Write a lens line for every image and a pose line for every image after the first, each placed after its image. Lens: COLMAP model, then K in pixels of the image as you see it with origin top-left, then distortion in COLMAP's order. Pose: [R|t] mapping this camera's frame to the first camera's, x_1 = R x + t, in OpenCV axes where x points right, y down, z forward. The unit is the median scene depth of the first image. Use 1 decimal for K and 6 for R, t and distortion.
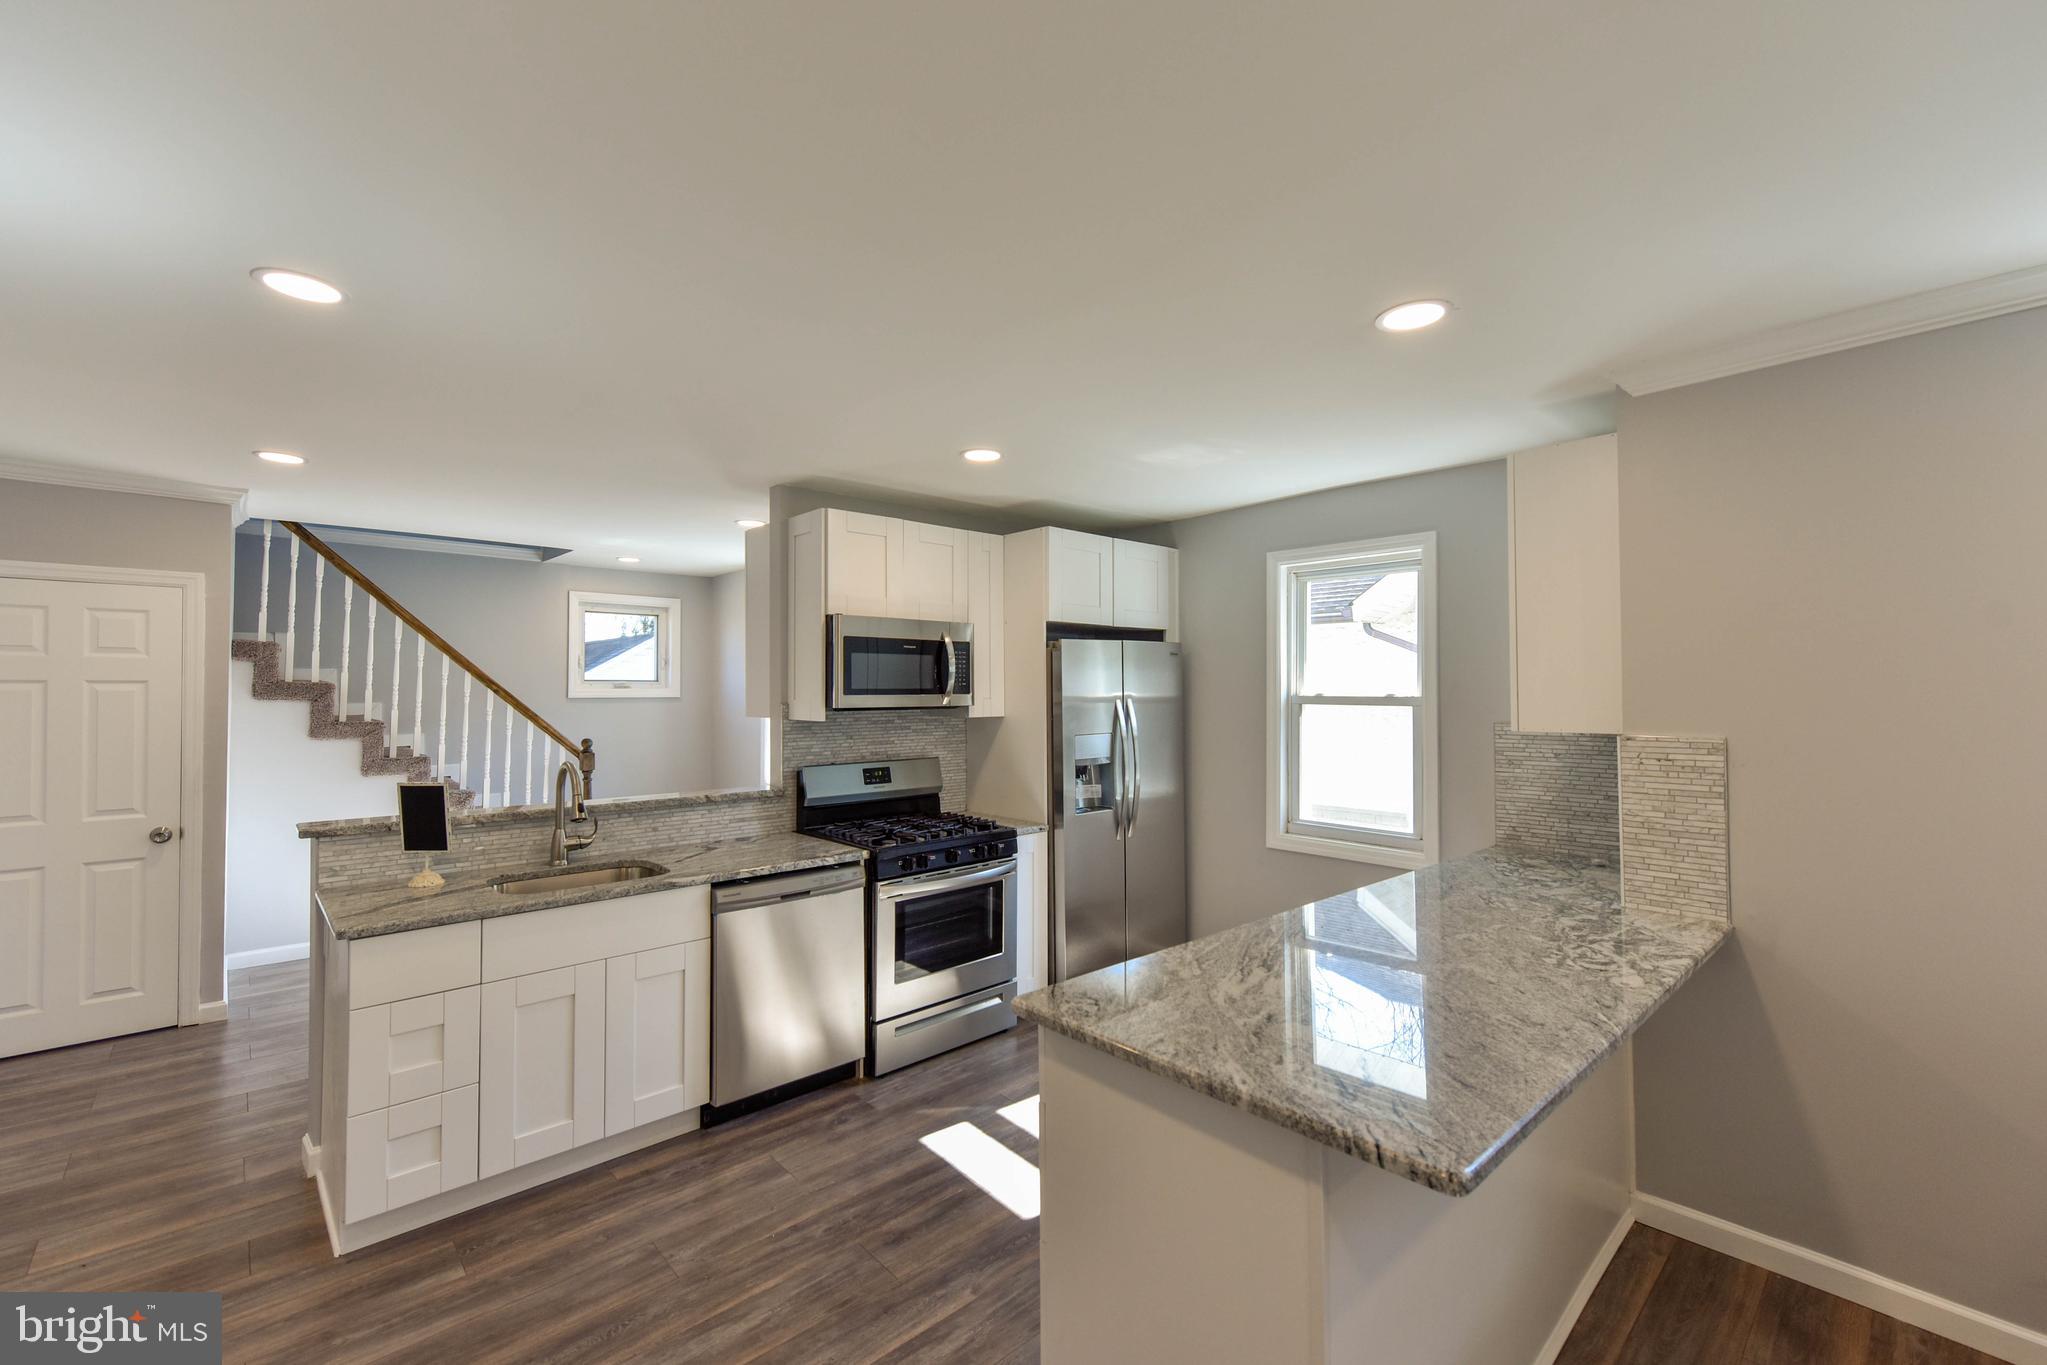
lens RADIAL K [[856.9, 0, 1023.5], [0, 856.9, 682.5], [0, 0, 1]] dist [0.007088, -0.000082]
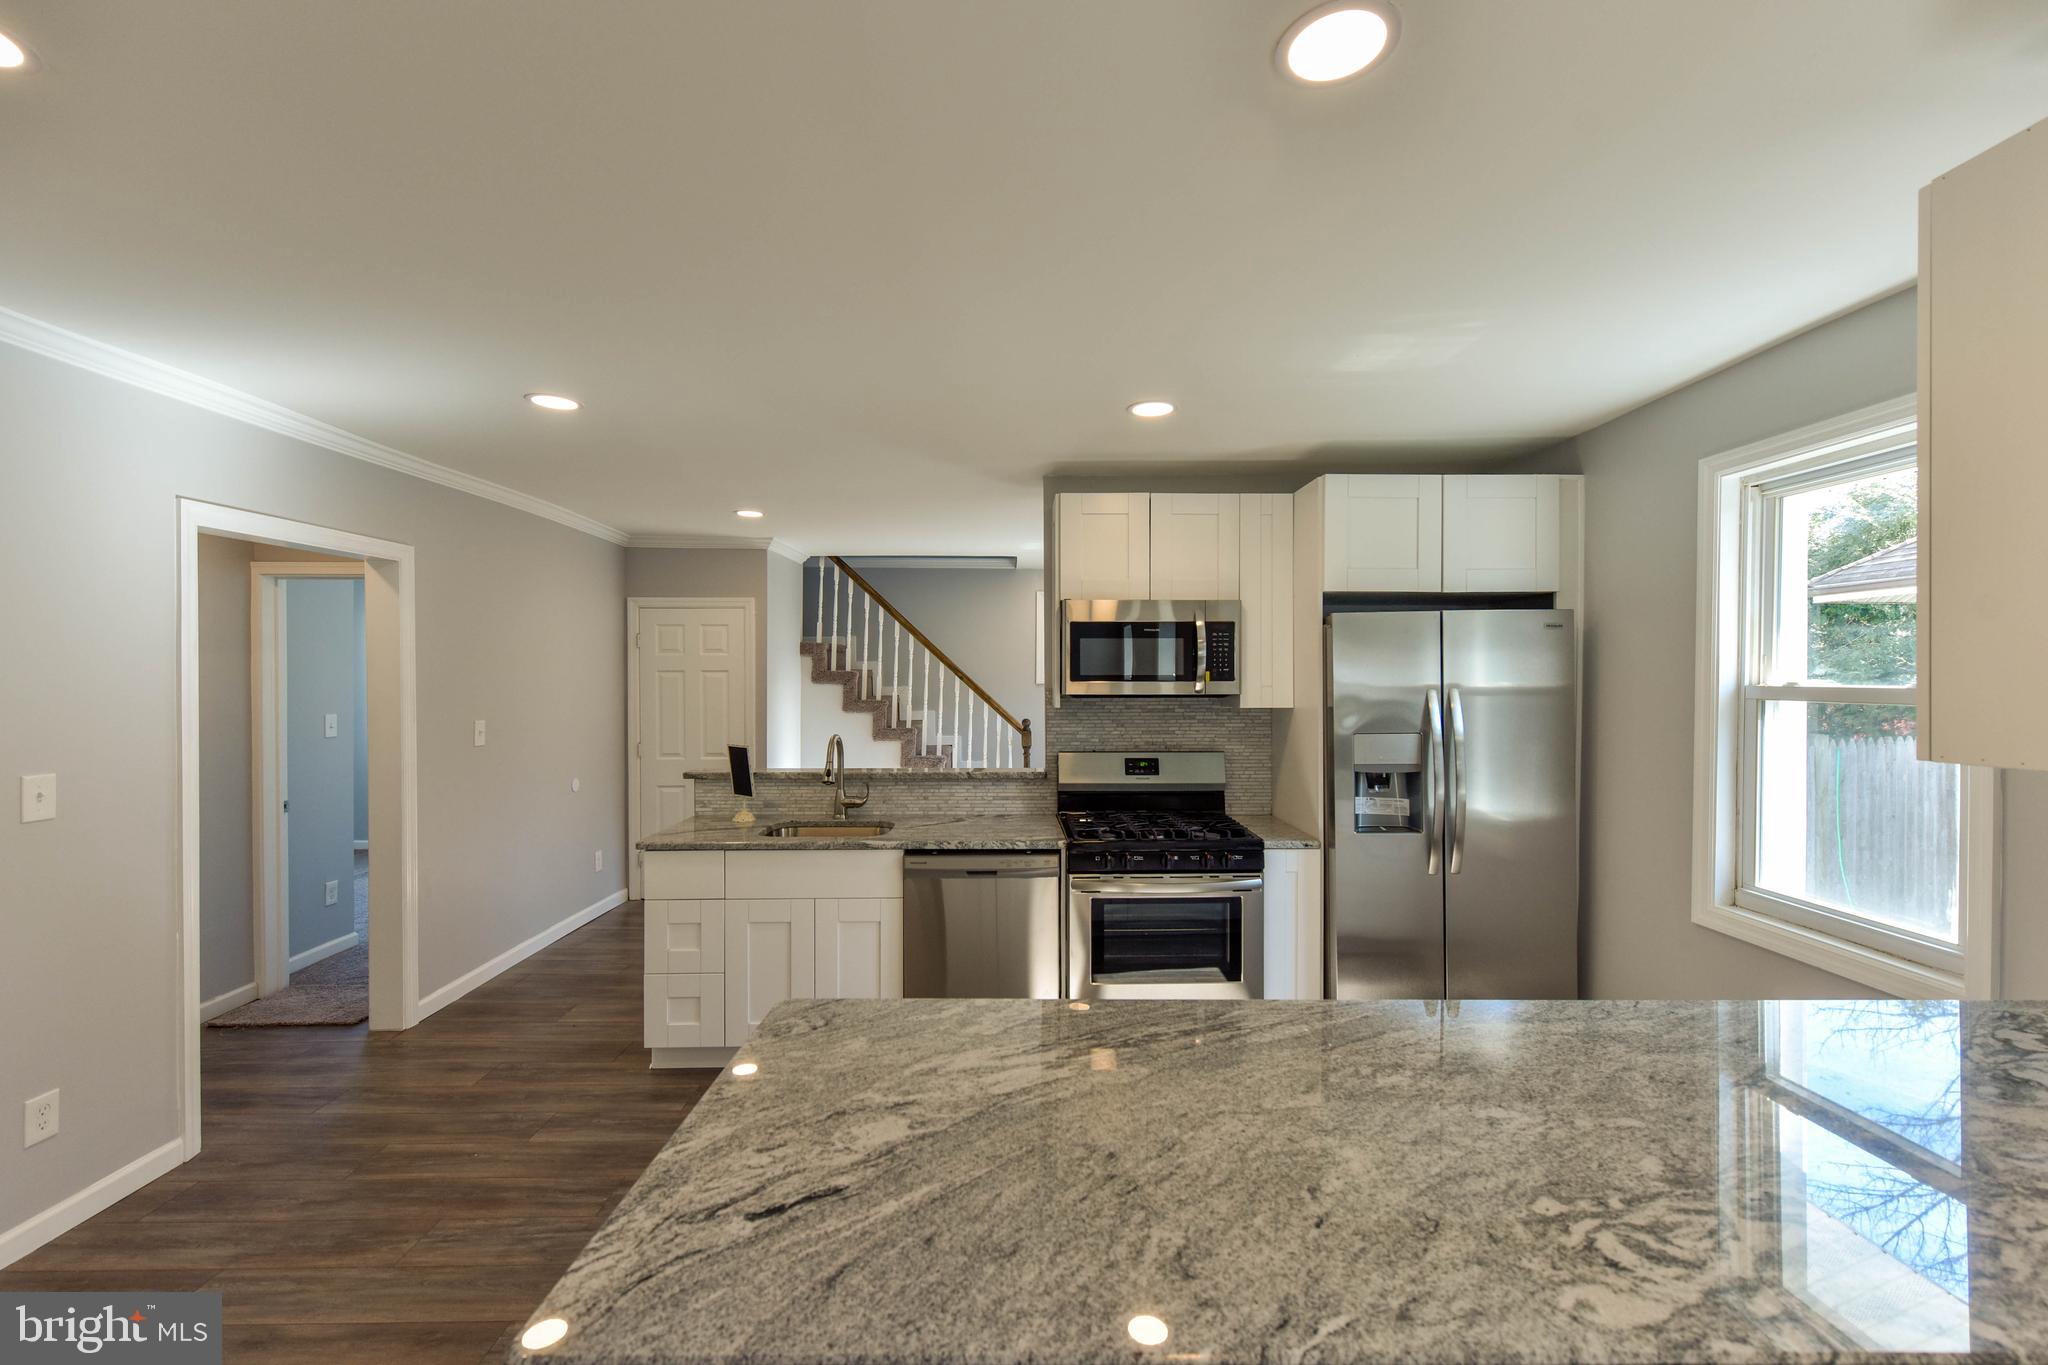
lens RADIAL K [[846.1, 0, 1020.8], [0, 846.1, 685.9], [0, 0, 1]] dist [0.002447, 0.000165]
pose [[0.746571, 0.007166, -0.665268, 0.354546], [0.005481, 0.999842, 0.016922, 0.002648], [0.665284, -0.016280, 0.746413, 0.211045]]
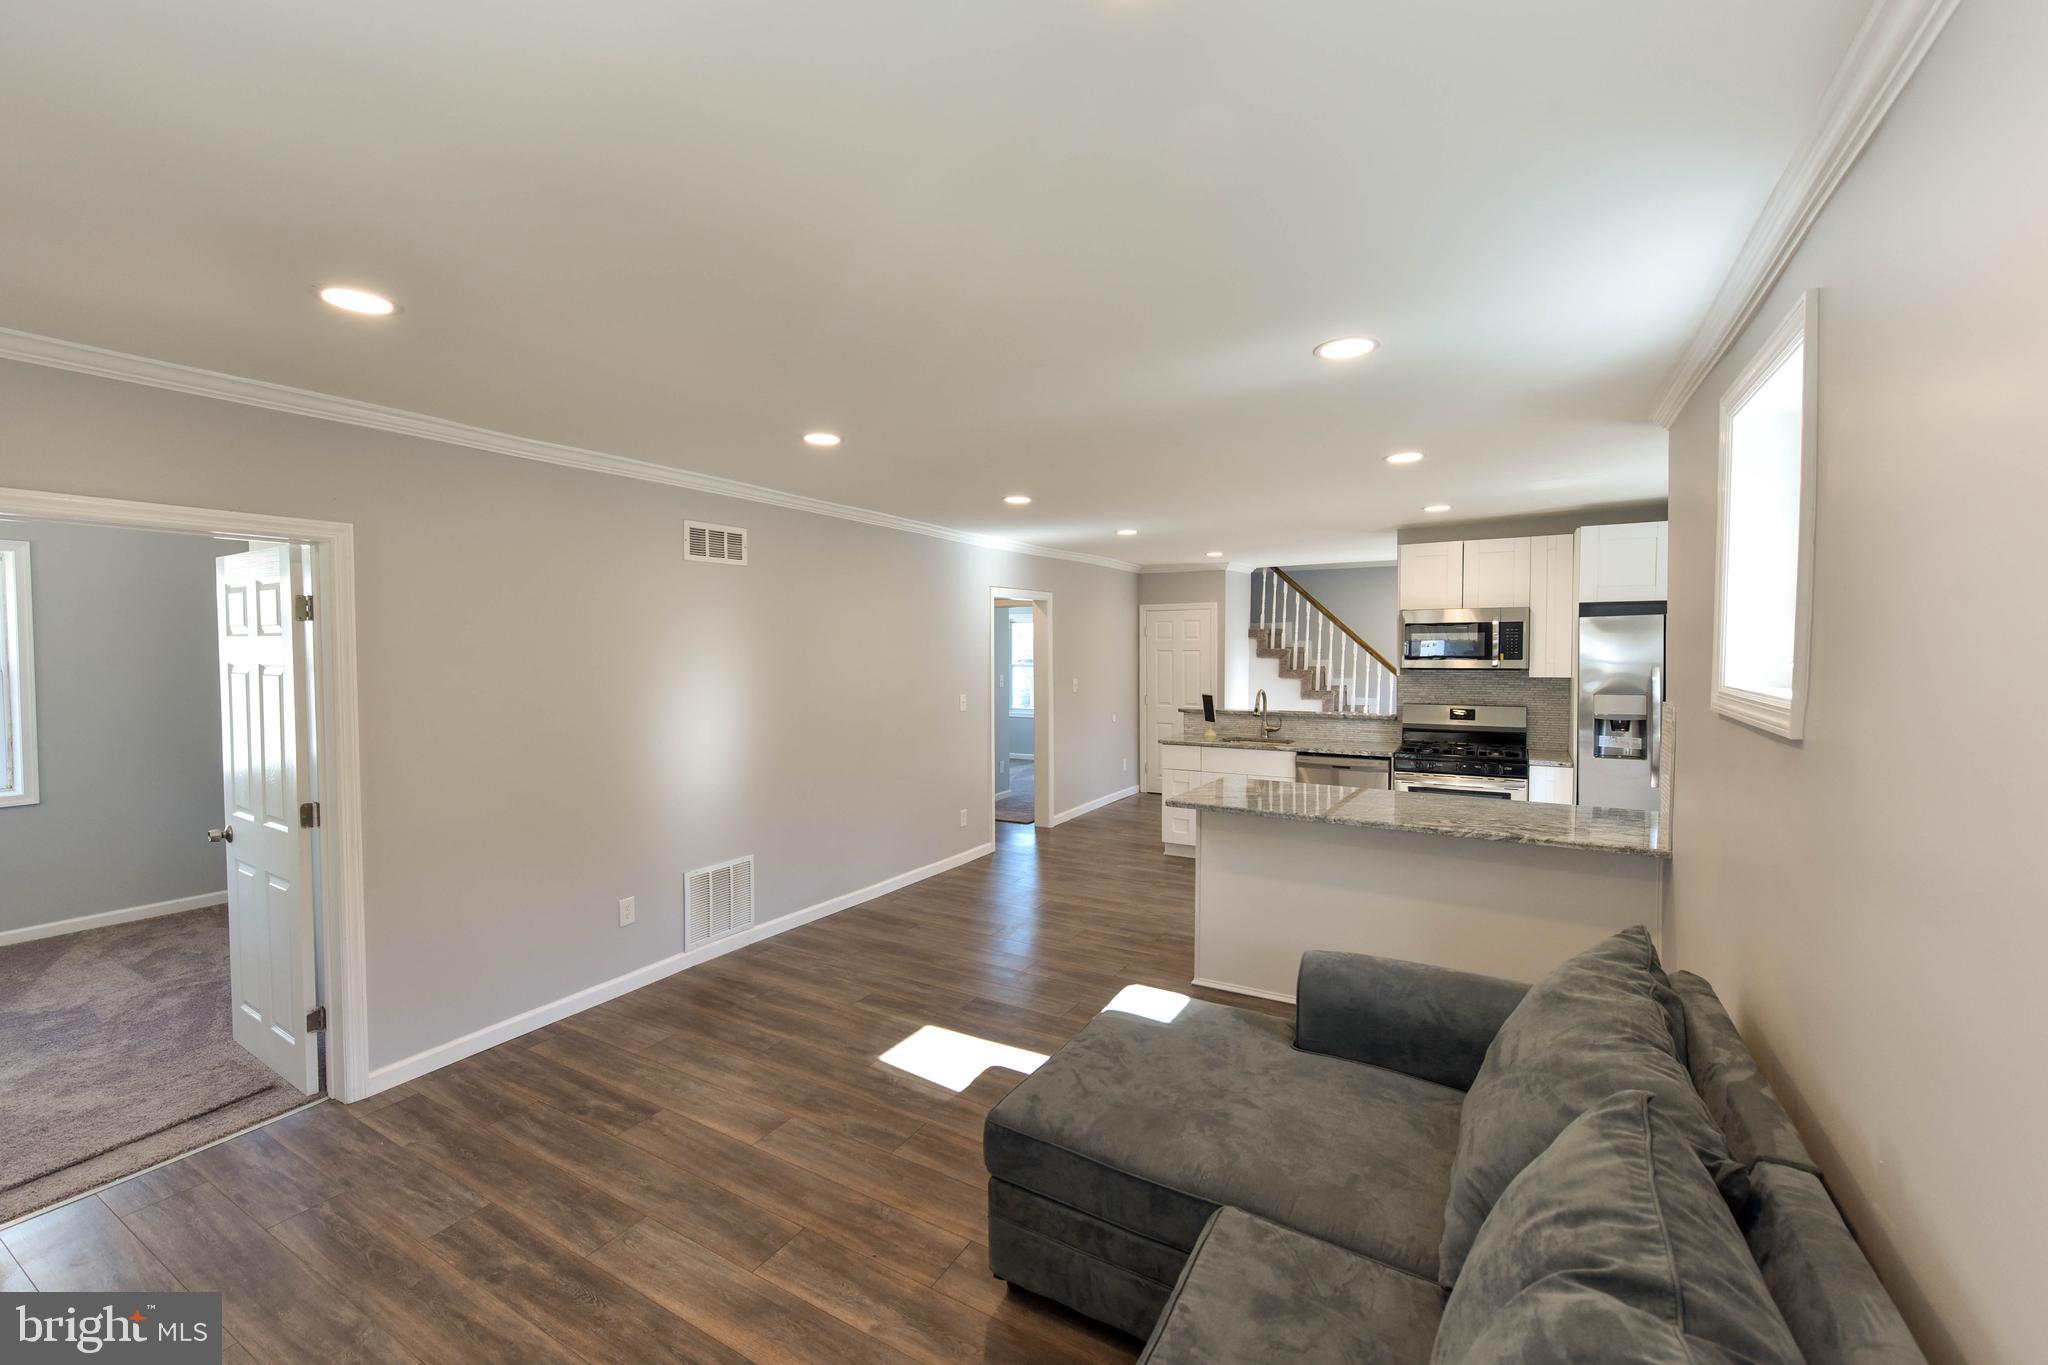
lens RADIAL K [[847.6, 0, 998.1], [0, 847.6, 681.0], [0, 0, 1]] dist [0.003425, 0.000036]
pose [[0.282068, 0.036448, -0.958702, 1.006118], [0.014996, 0.998989, 0.042391, -0.022518], [0.959277, -0.026334, 0.281236, -0.177827]]
